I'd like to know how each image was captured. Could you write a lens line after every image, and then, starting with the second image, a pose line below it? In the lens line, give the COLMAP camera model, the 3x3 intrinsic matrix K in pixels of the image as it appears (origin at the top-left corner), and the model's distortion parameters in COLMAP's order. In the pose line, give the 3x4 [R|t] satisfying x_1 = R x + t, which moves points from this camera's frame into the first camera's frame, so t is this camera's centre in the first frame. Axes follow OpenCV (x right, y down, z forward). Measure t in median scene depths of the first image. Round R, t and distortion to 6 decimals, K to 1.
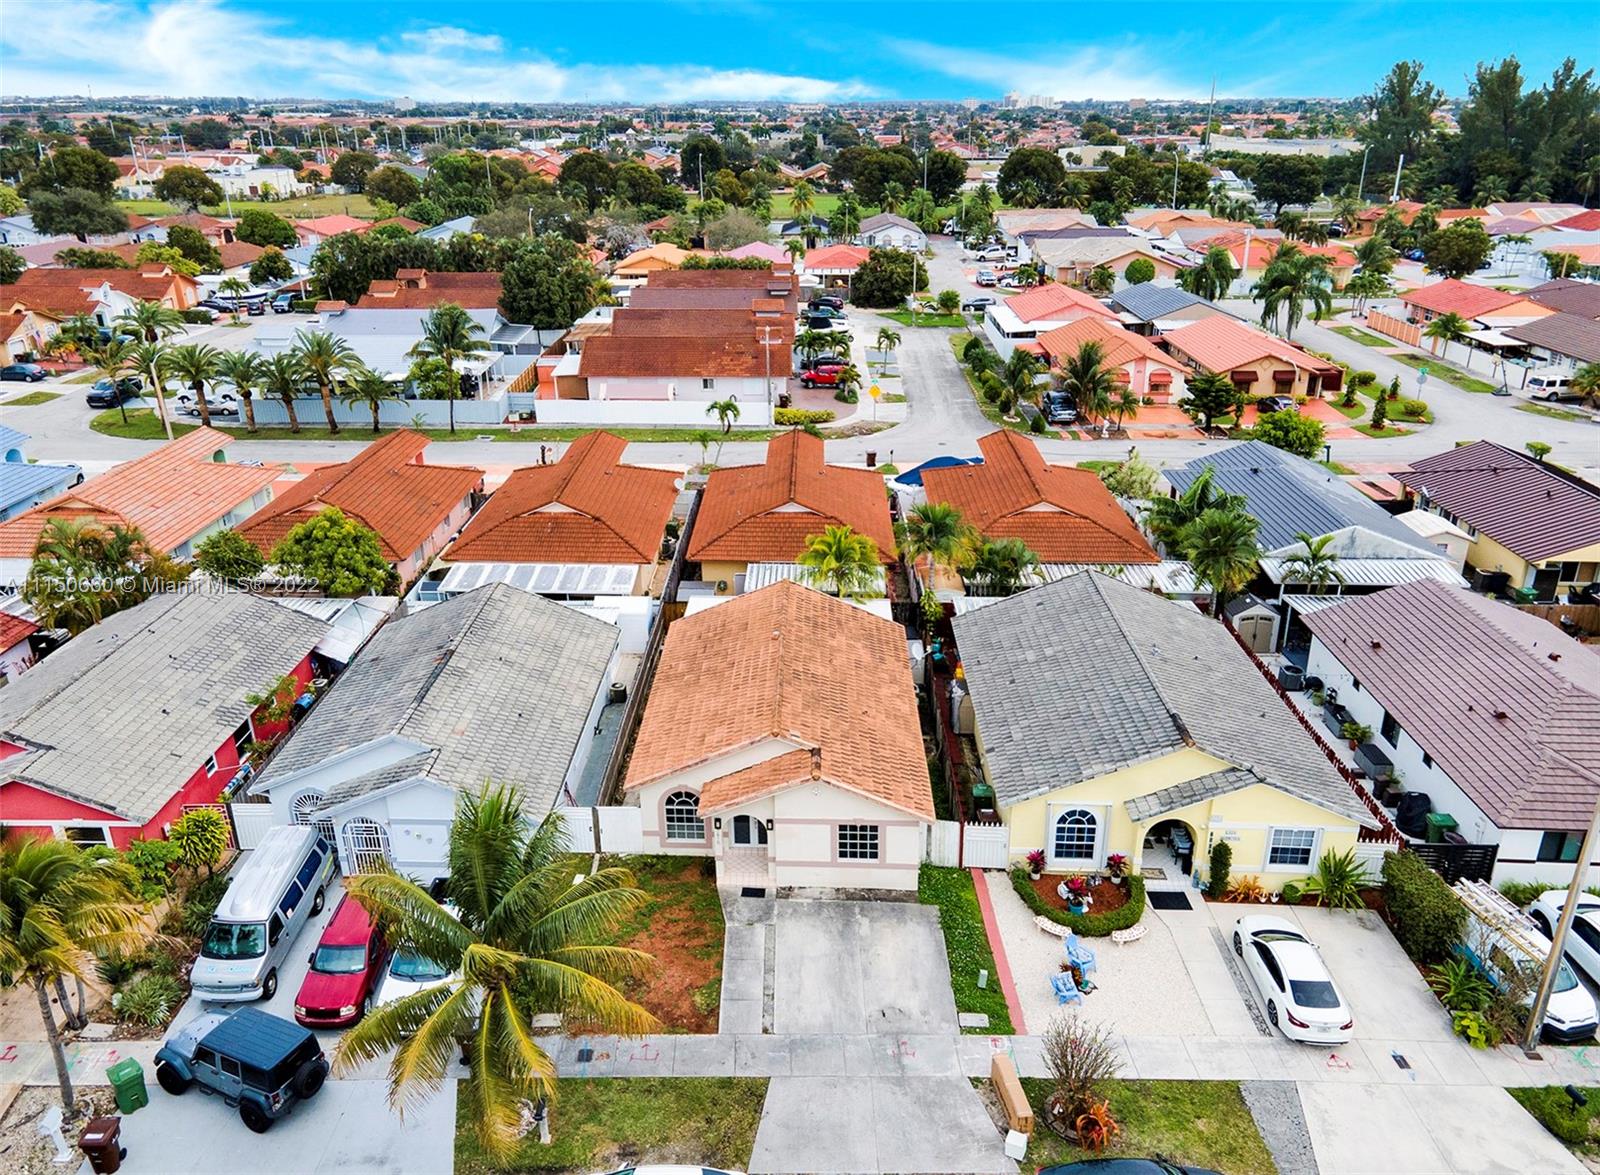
lens RADIAL K [[1140.5, 0, 728.6], [0, 1140.5, 587.2], [0, 0, 1]] dist [0.051629, -0.087412]
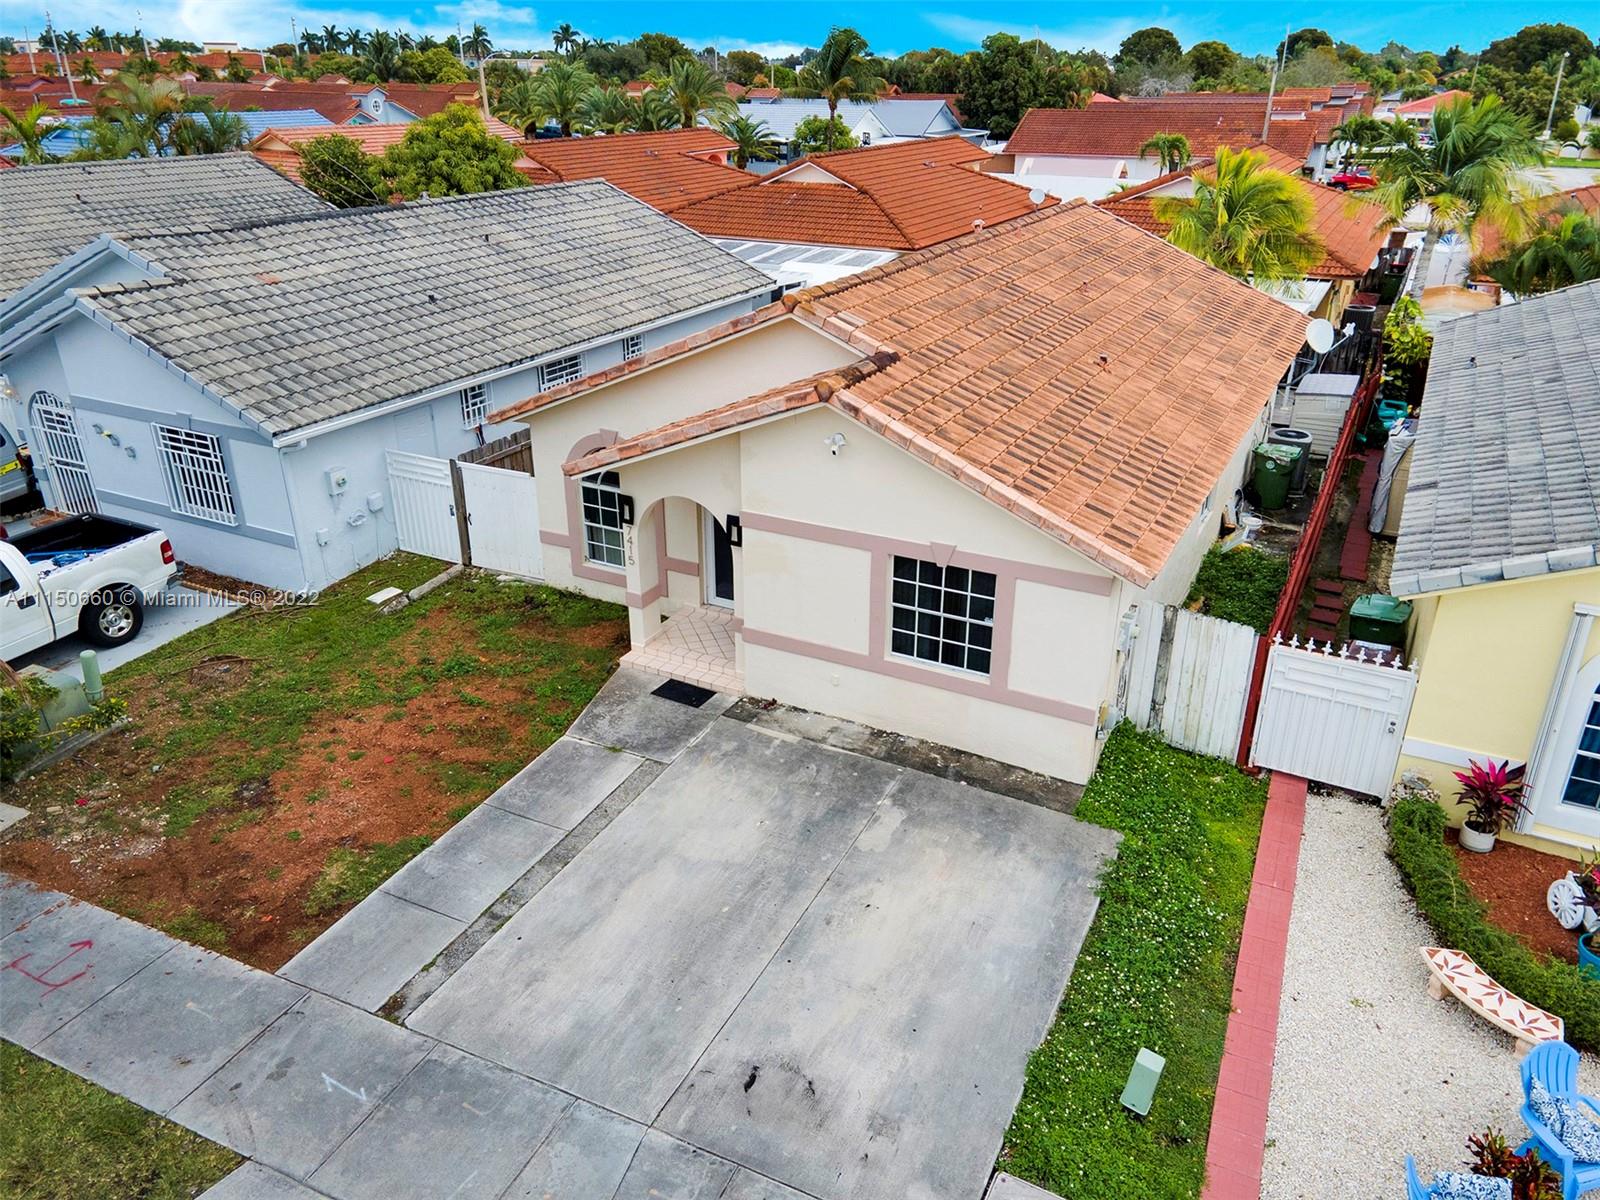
lens RADIAL K [[1110.0, 0, 799.6], [0, 1110.0, 618.0], [0, 0, 1]] dist [0.045740, -0.000297]
pose [[0.911197, 0.187997, -0.366576, 0.201720], [-0.166017, 0.981924, 0.090907, 0.196426], [0.377039, -0.021976, 0.925936, 0.643256]]
